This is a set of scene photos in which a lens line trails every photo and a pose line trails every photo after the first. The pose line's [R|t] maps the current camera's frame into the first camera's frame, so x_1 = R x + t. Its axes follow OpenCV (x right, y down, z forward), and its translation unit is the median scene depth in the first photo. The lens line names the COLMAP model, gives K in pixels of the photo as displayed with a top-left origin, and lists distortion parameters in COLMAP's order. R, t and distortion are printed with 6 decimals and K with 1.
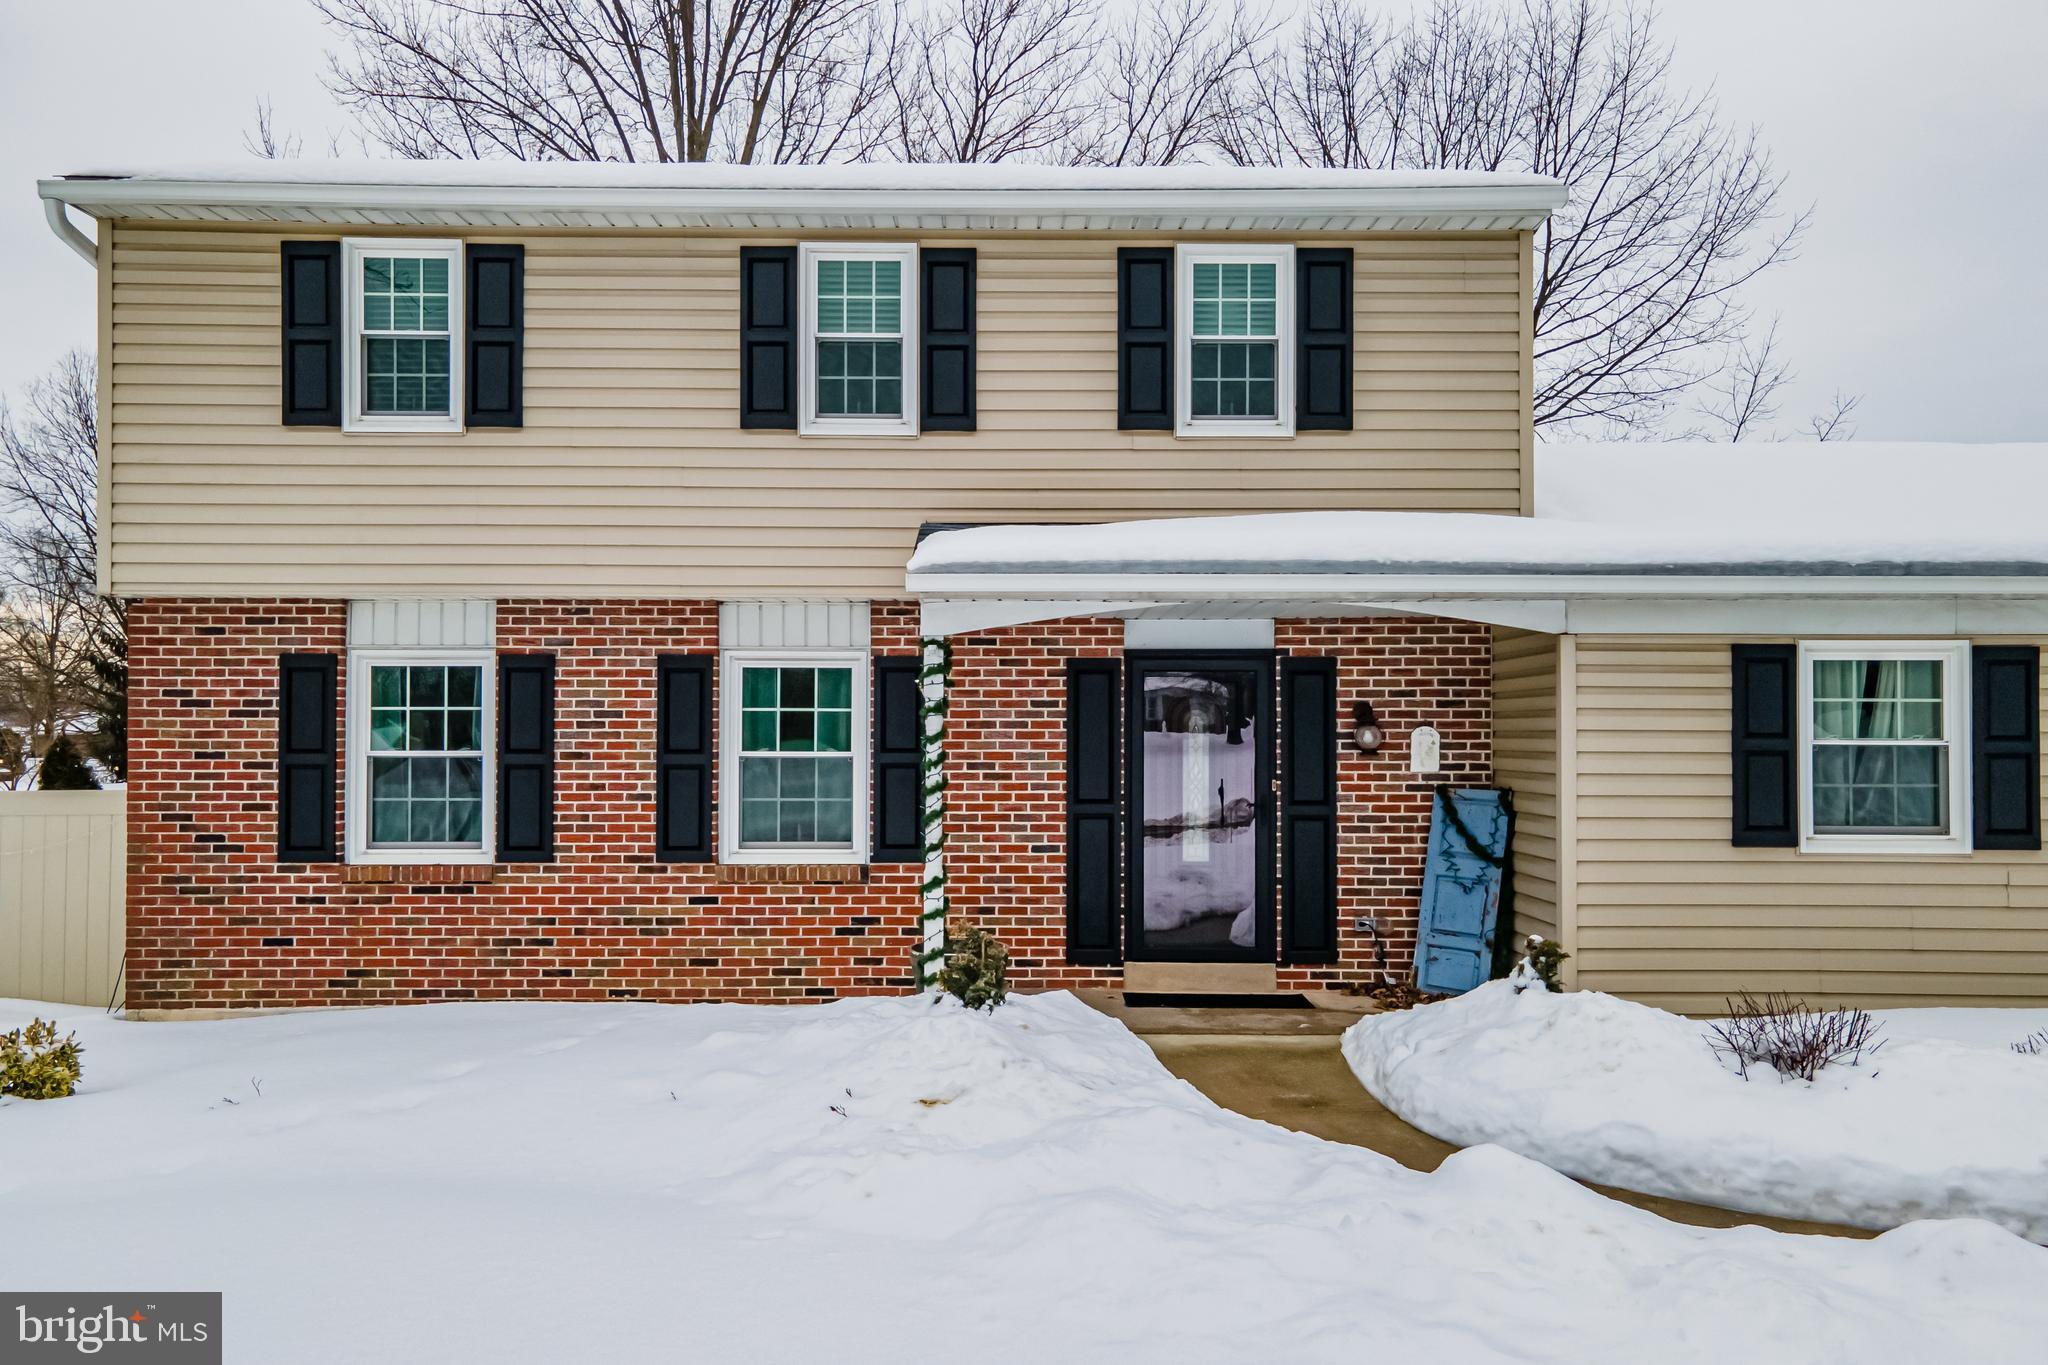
lens RADIAL K [[1504.0, 0, 1019.3], [0, 1504.0, 708.1], [0, 0, 1]] dist [0.030975, 0.002437]
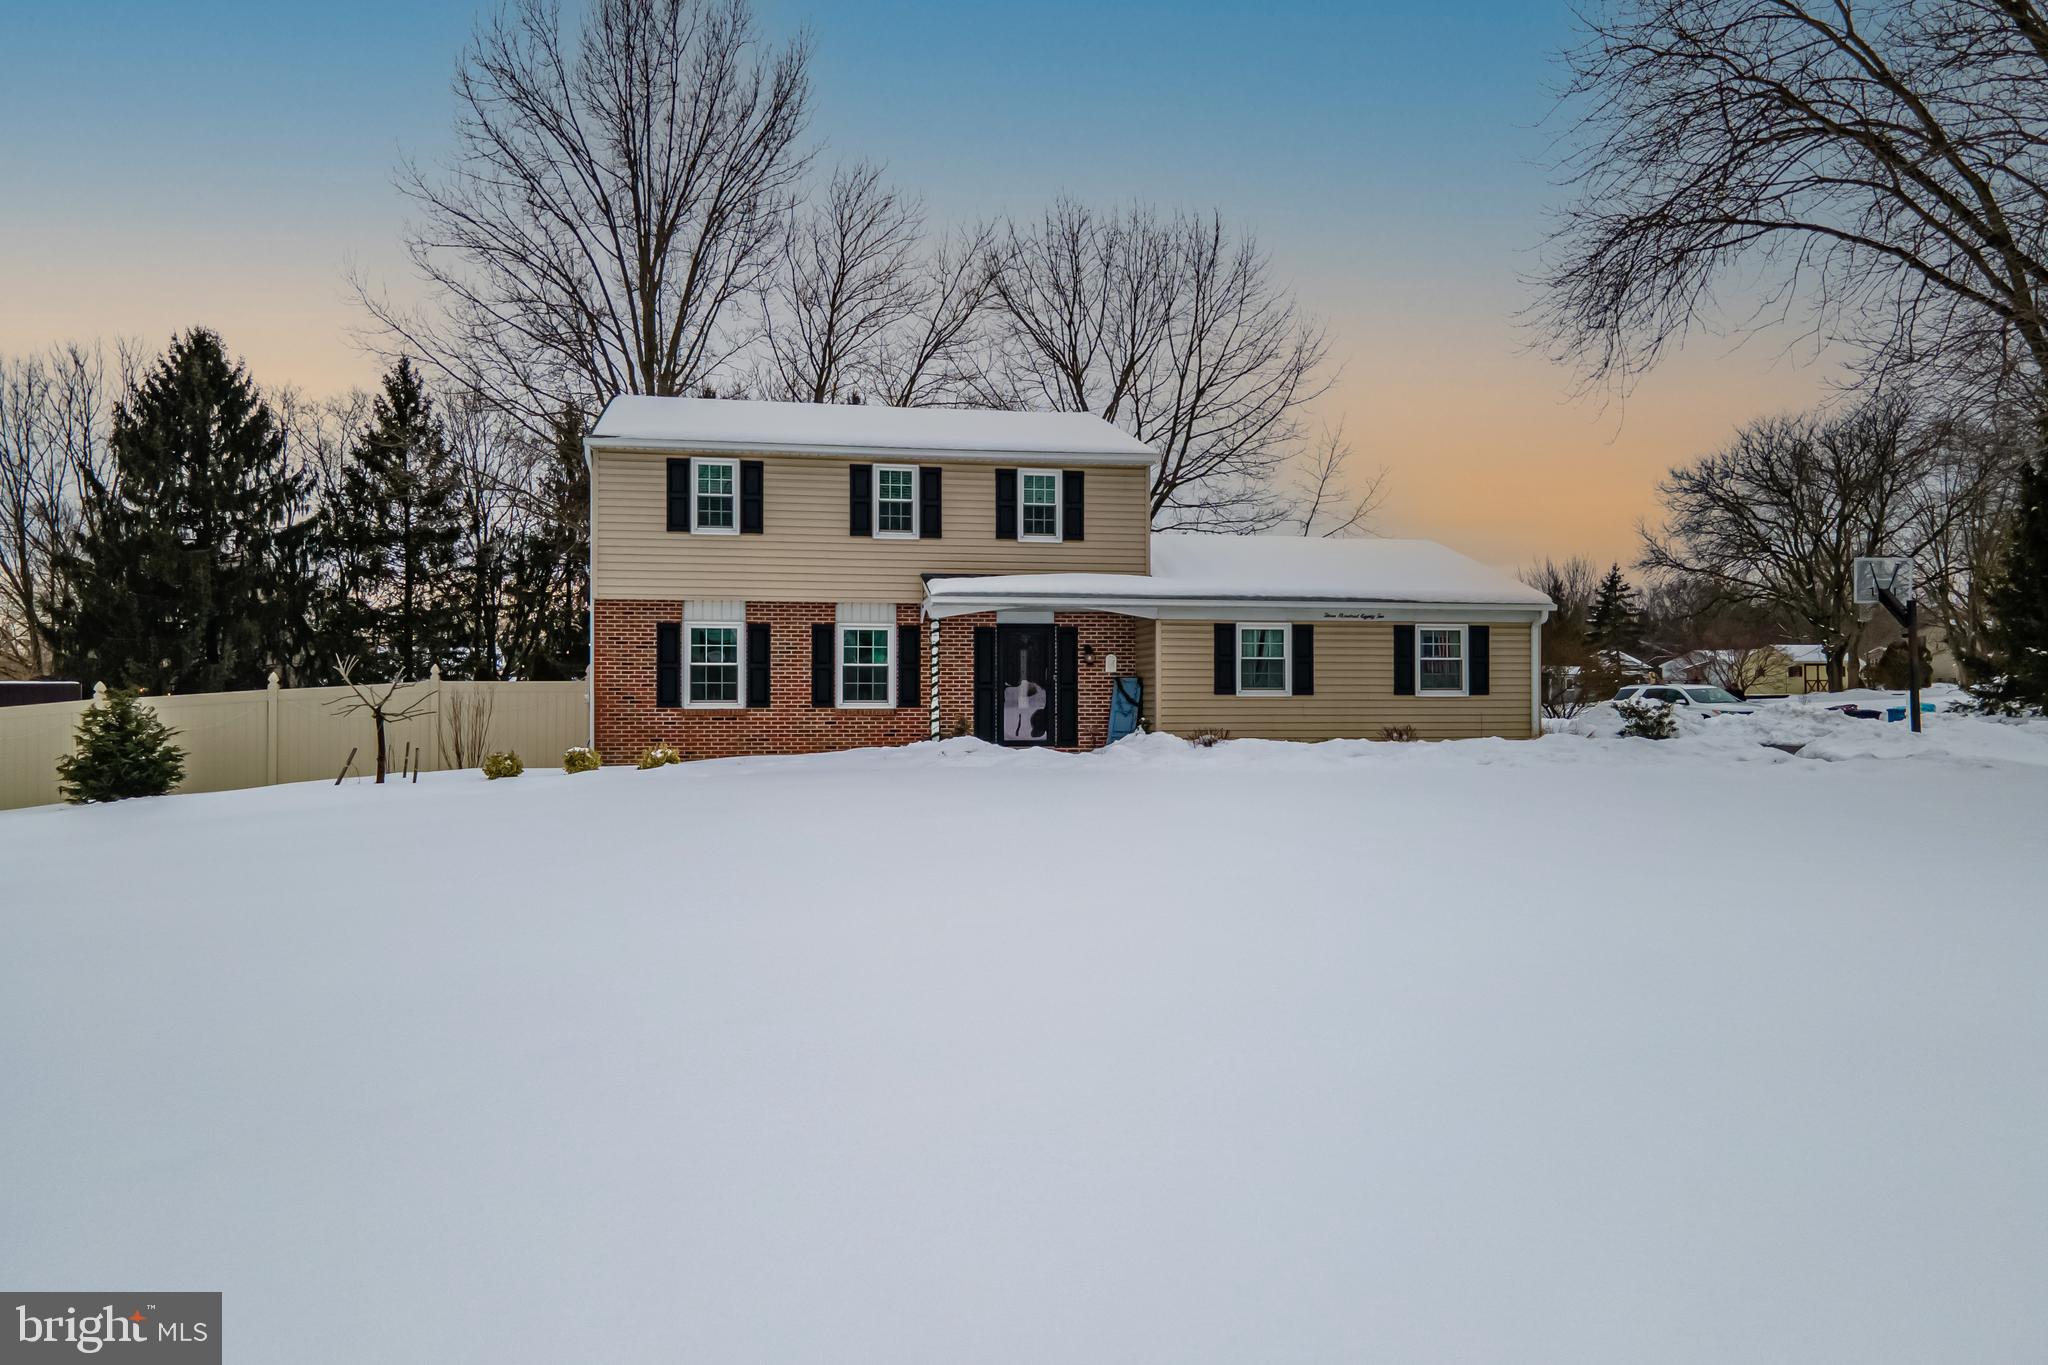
lens RADIAL K [[1471.4, 0, 1024.0], [0, 1471.4, 682.5], [0, 0, 1]] dist [0.079785, -0.000618]
pose [[0.982993, 0.000192, 0.183644, -0.349037], [-0.000379, 0.999999, 0.000983, 0.059249], [-0.183644, -0.001036, 0.982992, -1.487067]]
